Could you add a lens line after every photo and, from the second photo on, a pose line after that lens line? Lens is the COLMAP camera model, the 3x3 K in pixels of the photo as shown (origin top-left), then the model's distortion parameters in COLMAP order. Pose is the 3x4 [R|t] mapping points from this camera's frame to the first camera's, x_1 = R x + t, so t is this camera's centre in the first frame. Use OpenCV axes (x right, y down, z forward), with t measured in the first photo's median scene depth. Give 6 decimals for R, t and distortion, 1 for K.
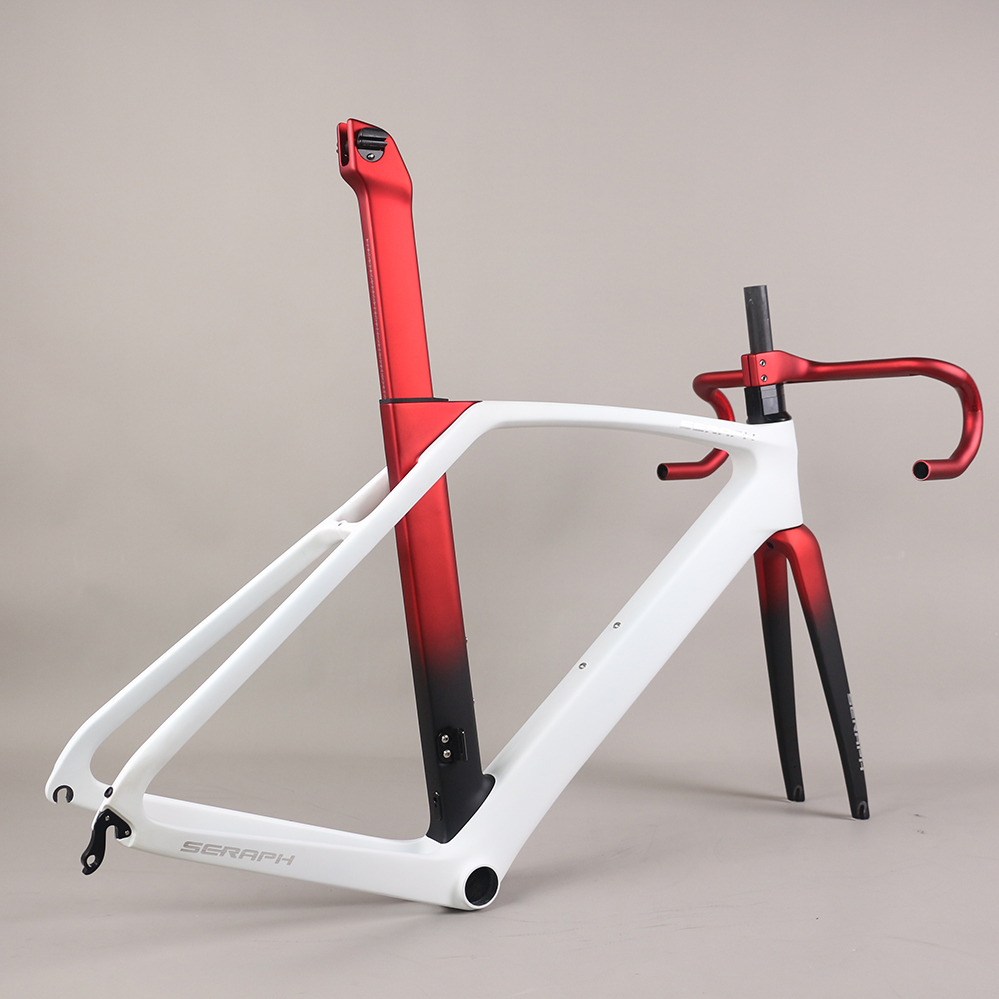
lens RADIAL K [[1259.1, 0, 499.5], [0, 1259.1, 499.5], [0, 0, 1]] dist [-0.158805, 0.032197]
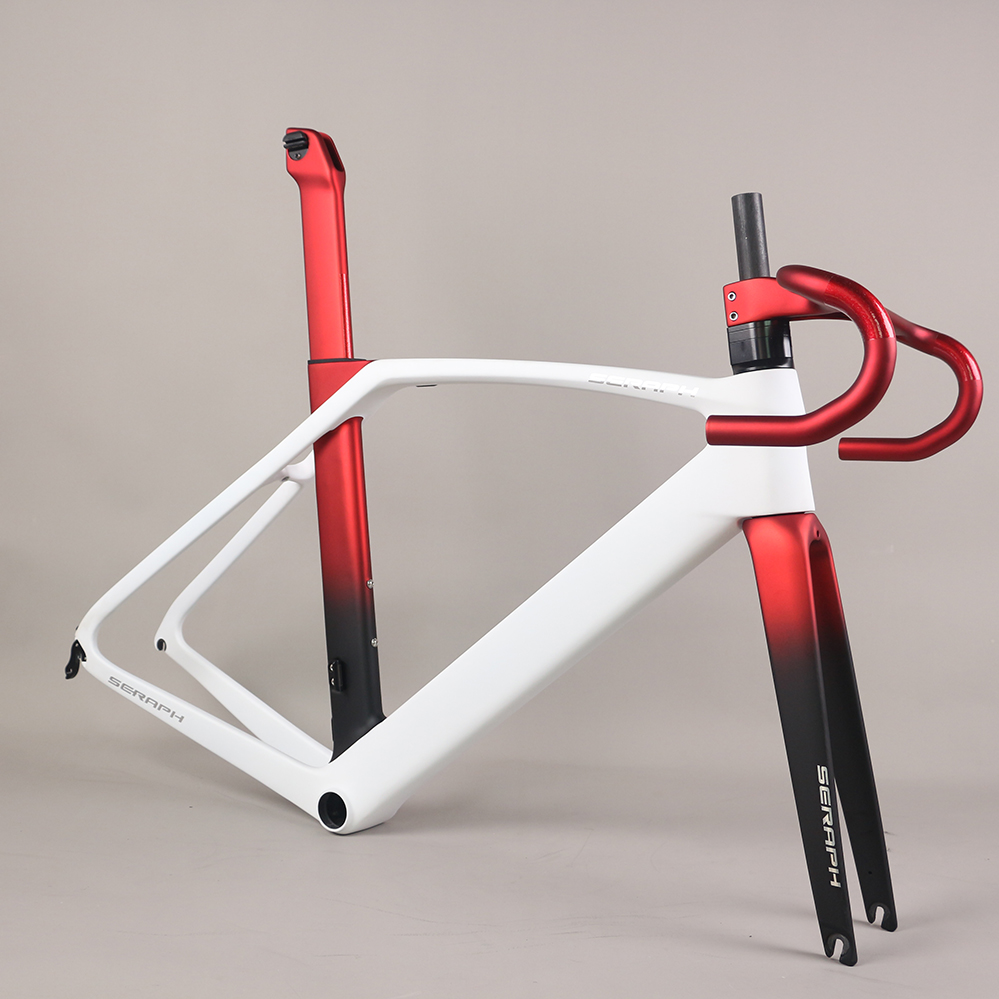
lens RADIAL K [[1378.6, 0, 499.5], [0, 1378.6, 499.5], [0, 0, 1]] dist [-0.120187, -0.053777]
pose [[0.369461, 0.050295, -0.927884, 1.099708], [-0.066002, 0.997433, 0.027785, 0.000820], [0.926899, 0.050976, 0.371832, 0.664282]]
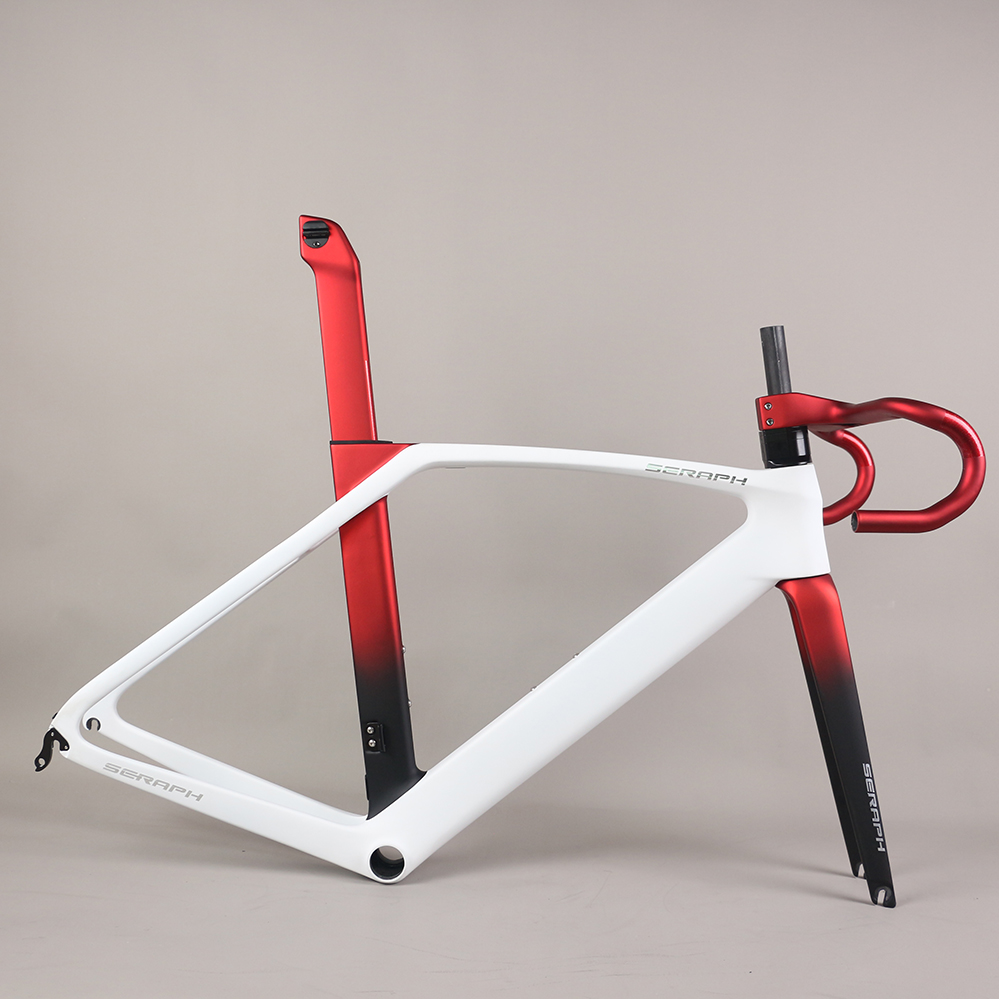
lens RADIAL K [[1378.6, 0, 499.5], [0, 1378.6, 499.5], [0, 0, 1]] dist [-0.120187, -0.053777]
pose [[0.804973, 0.034677, -0.592297, 0.792024], [-0.051864, 0.998582, -0.012024, -0.015215], [0.591040, 0.040398, 0.805630, 0.024958]]
